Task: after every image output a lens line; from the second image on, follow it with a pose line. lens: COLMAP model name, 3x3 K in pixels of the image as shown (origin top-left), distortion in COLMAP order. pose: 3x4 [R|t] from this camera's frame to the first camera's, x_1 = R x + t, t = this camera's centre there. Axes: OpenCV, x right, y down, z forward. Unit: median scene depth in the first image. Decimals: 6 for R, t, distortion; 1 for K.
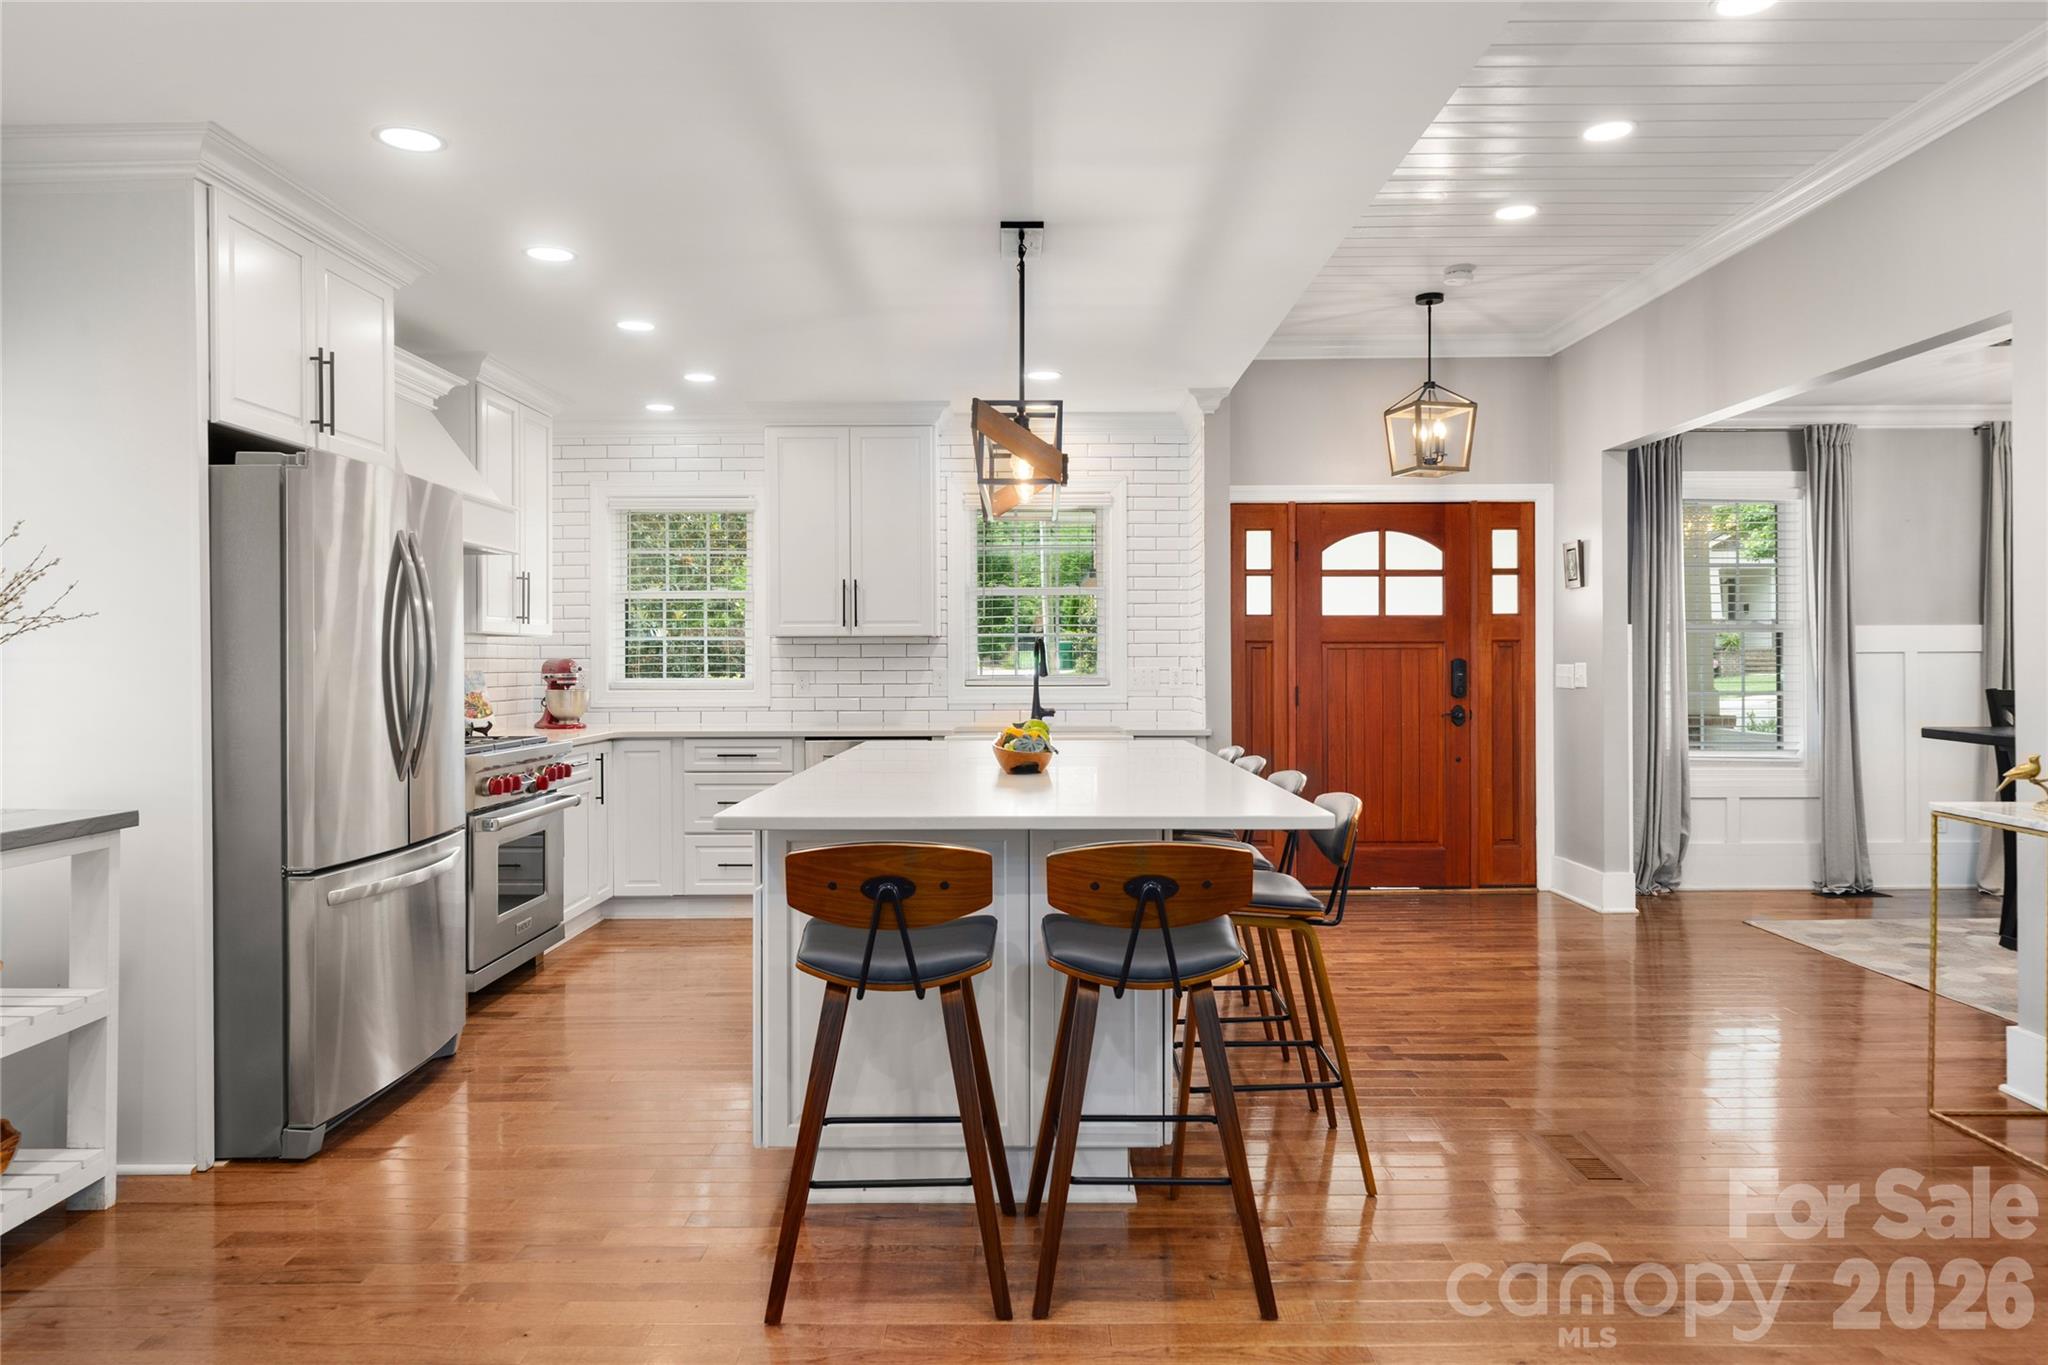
lens RADIAL K [[1336.3, 0, 1020.6], [0, 1336.3, 654.1], [0, 0, 1]] dist [0.012749, -0.001680]
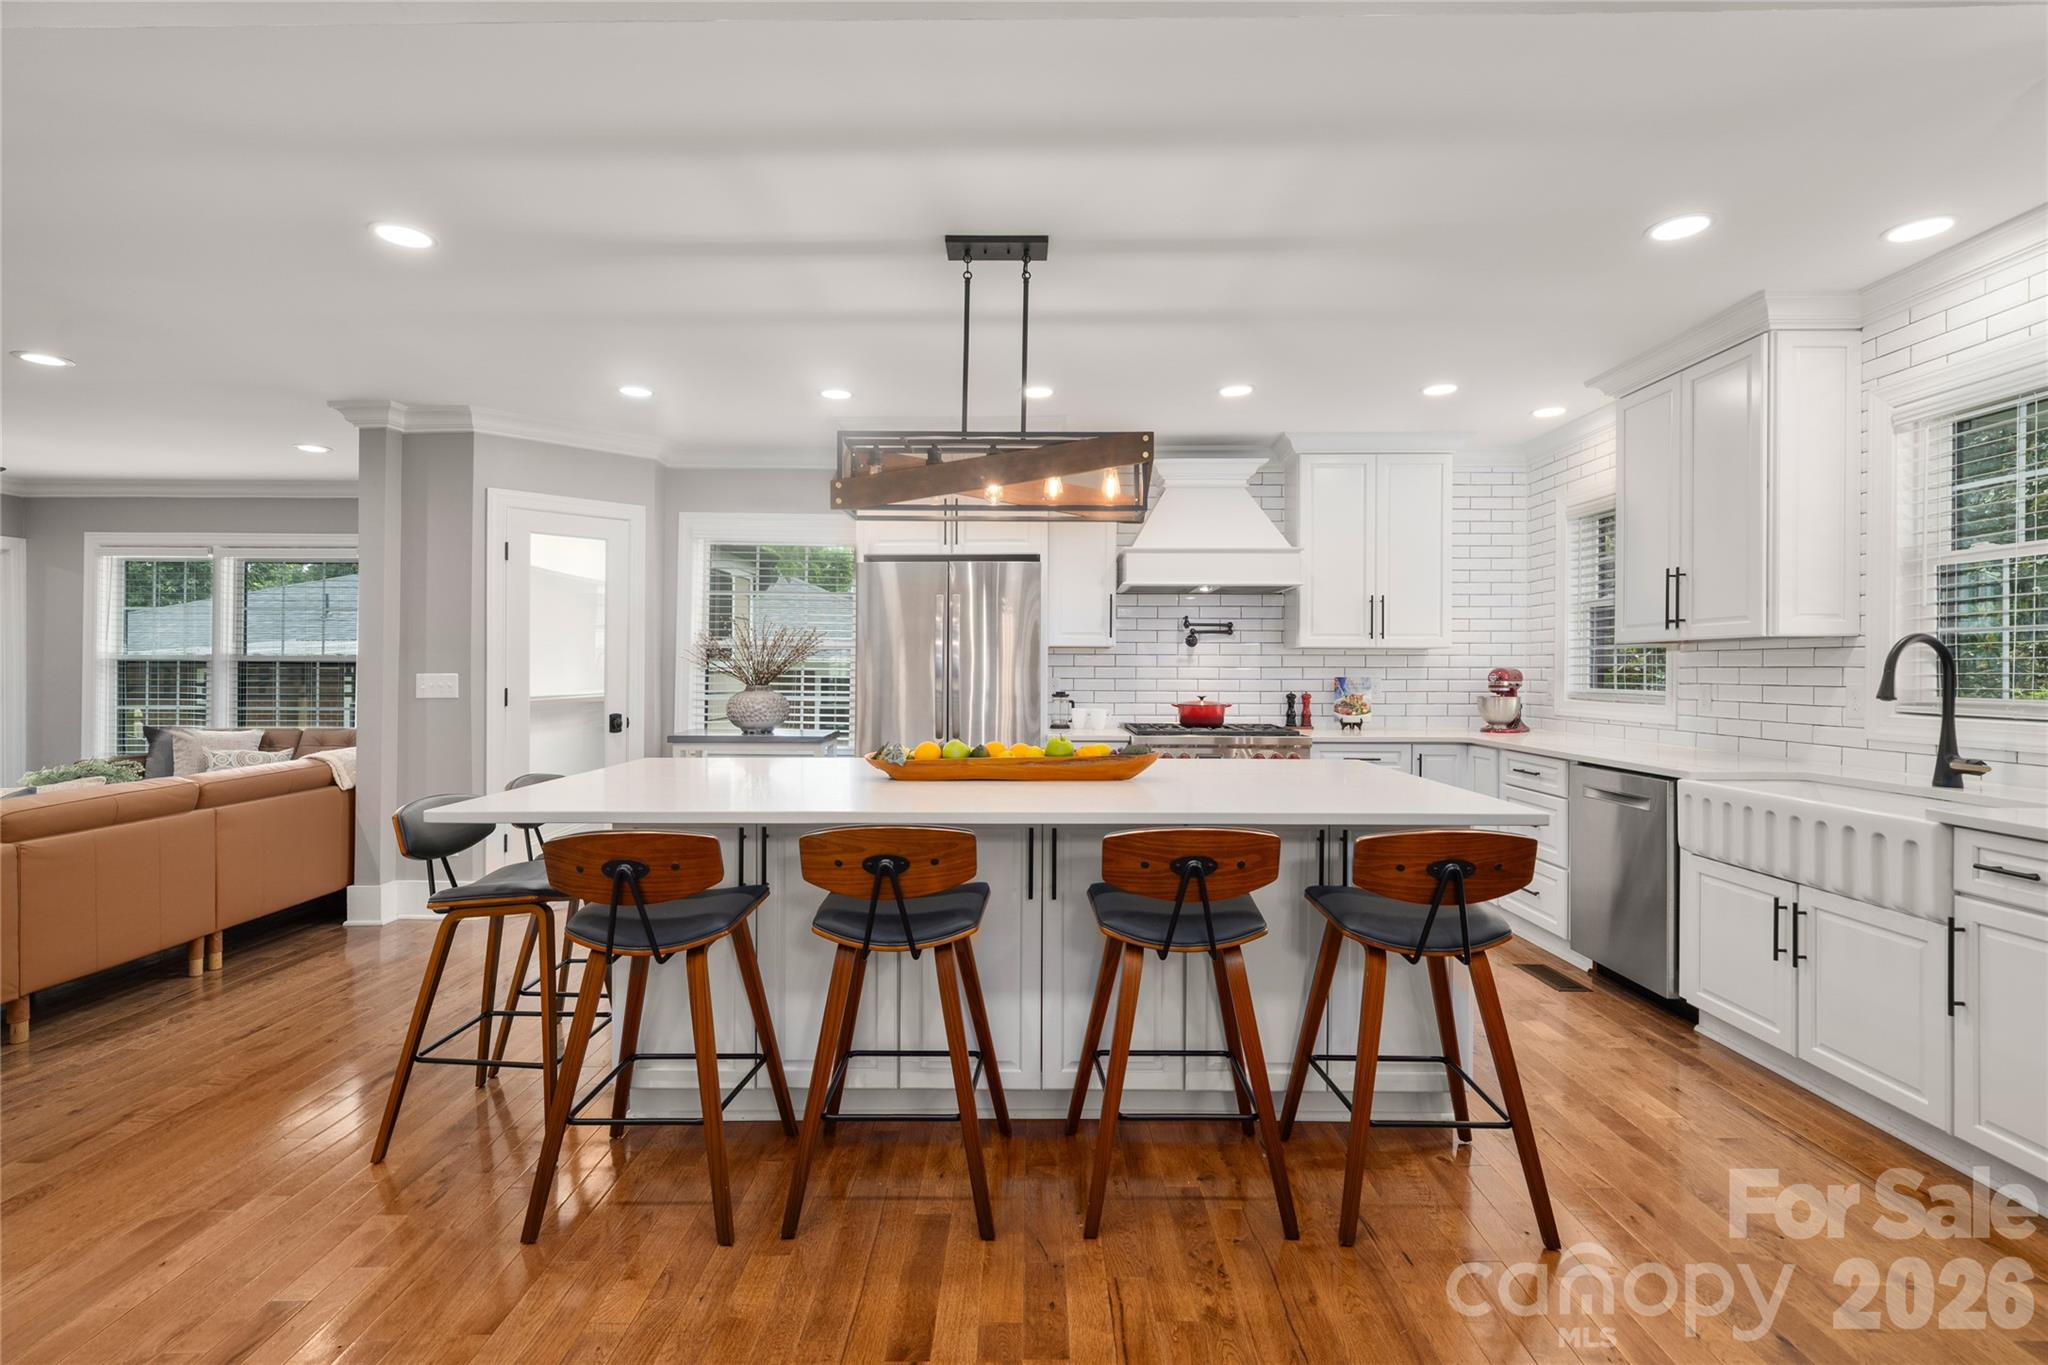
lens RADIAL K [[933.8, 0, 1023.9], [0, 933.8, 674.8], [0, 0, 1]] dist [0.003150, -0.000480]
pose [[-0.002073, 0.010556, -0.999942, 0.402199], [0.004570, 0.999934, 0.010547, -0.000731], [0.999987, -0.004548, -0.002121, 0.591434]]
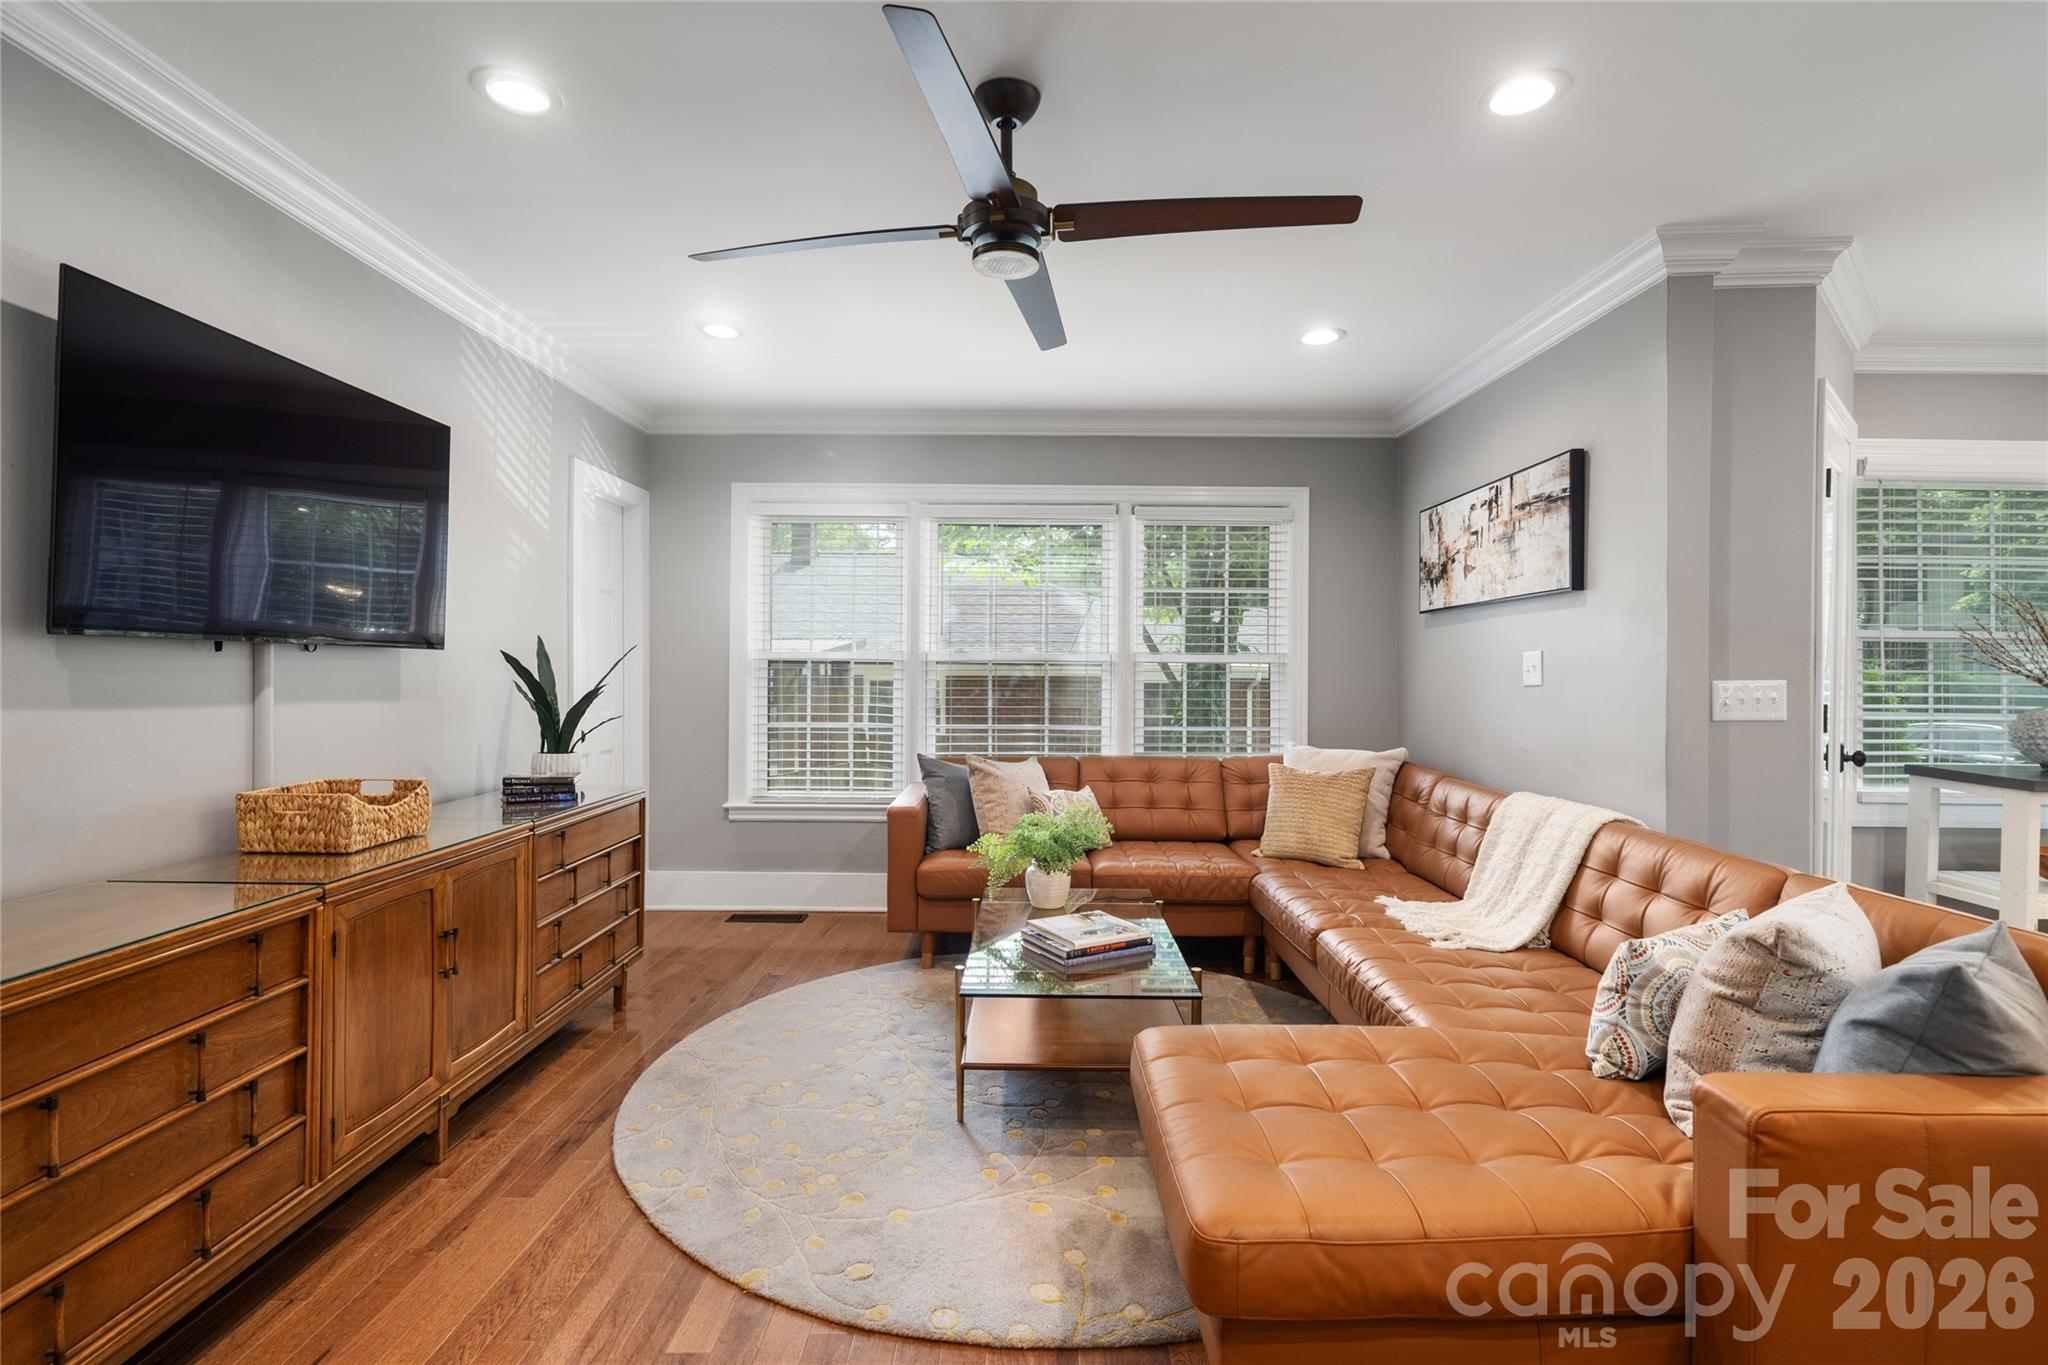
lens RADIAL K [[968.2, 0, 1024.1], [0, 968.2, 679.2], [0, 0, 1]] dist [-0.000726, 0.000699]
pose [[-0.000224, 0.007427, -0.999972, 0.158810], [0.003260, 0.999967, 0.007426, -0.000852], [0.999995, -0.003258, -0.000248, -0.140620]]
